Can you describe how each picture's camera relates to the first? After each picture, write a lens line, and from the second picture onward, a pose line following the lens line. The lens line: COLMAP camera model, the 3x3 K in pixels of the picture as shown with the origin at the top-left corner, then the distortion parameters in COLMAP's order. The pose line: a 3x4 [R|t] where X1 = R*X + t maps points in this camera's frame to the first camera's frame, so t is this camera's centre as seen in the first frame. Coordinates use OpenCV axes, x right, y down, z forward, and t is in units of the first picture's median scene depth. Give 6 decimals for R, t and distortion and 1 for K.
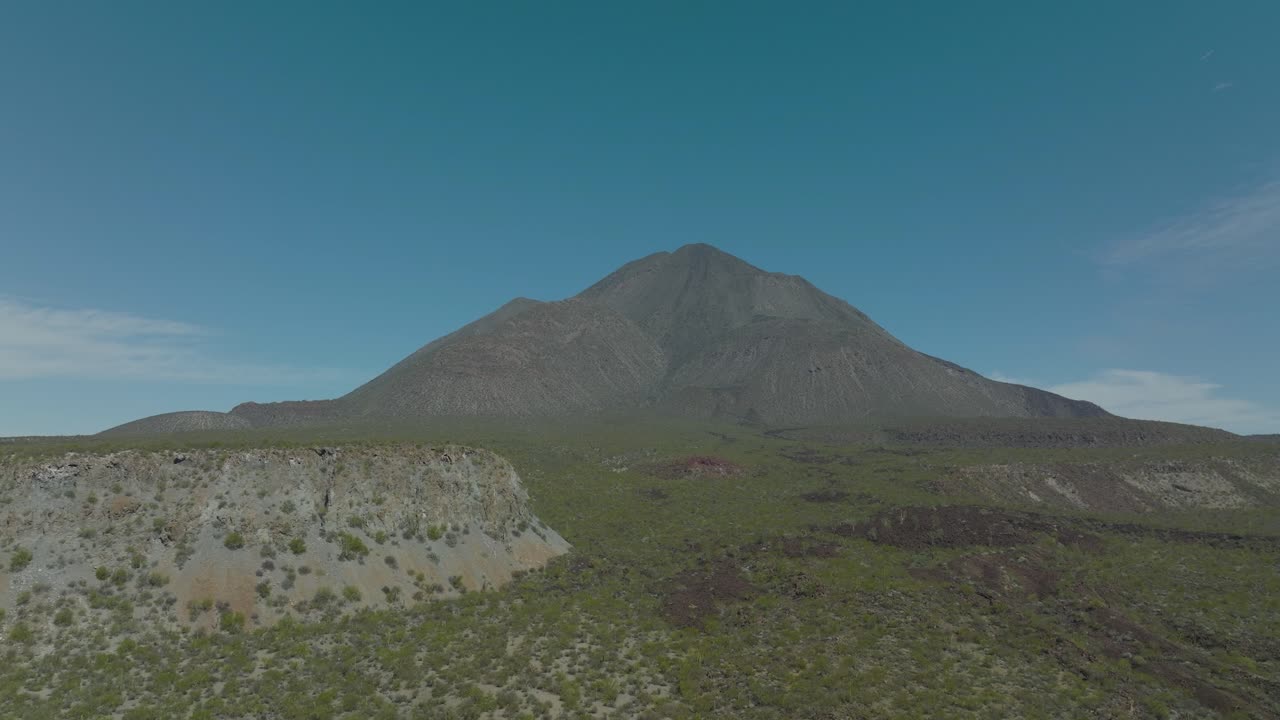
lens RADIAL K [[952.9, 0, 635.7], [0, 952.9, 359.9], [0, 0, 1]] dist [0.009858, 0.001251]
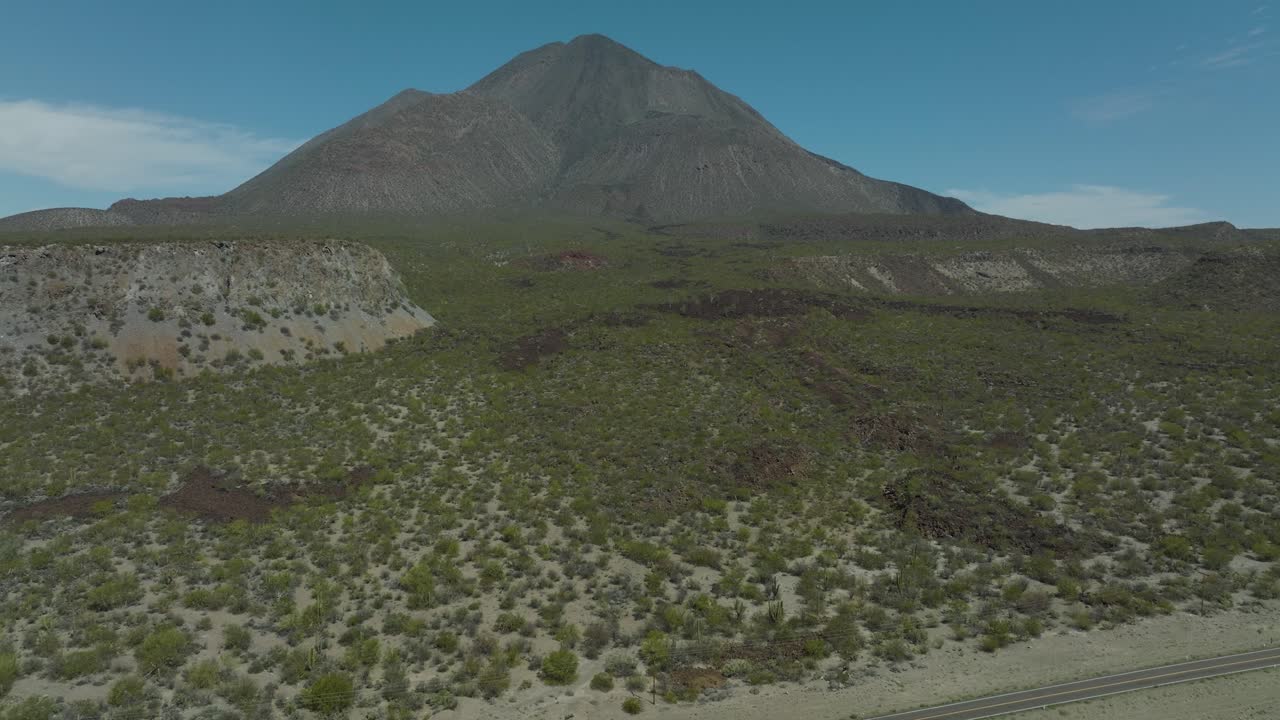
lens RADIAL K [[952.9, 0, 645.0], [0, 952.9, 355.4], [0, 0, 1]] dist [0.009858, 0.001251]
pose [[0.993959, -0.017669, 0.108317, 0.052650], [-0.005064, 0.978522, 0.206081, -0.013801], [-0.109632, -0.205385, 0.972521, -0.191875]]
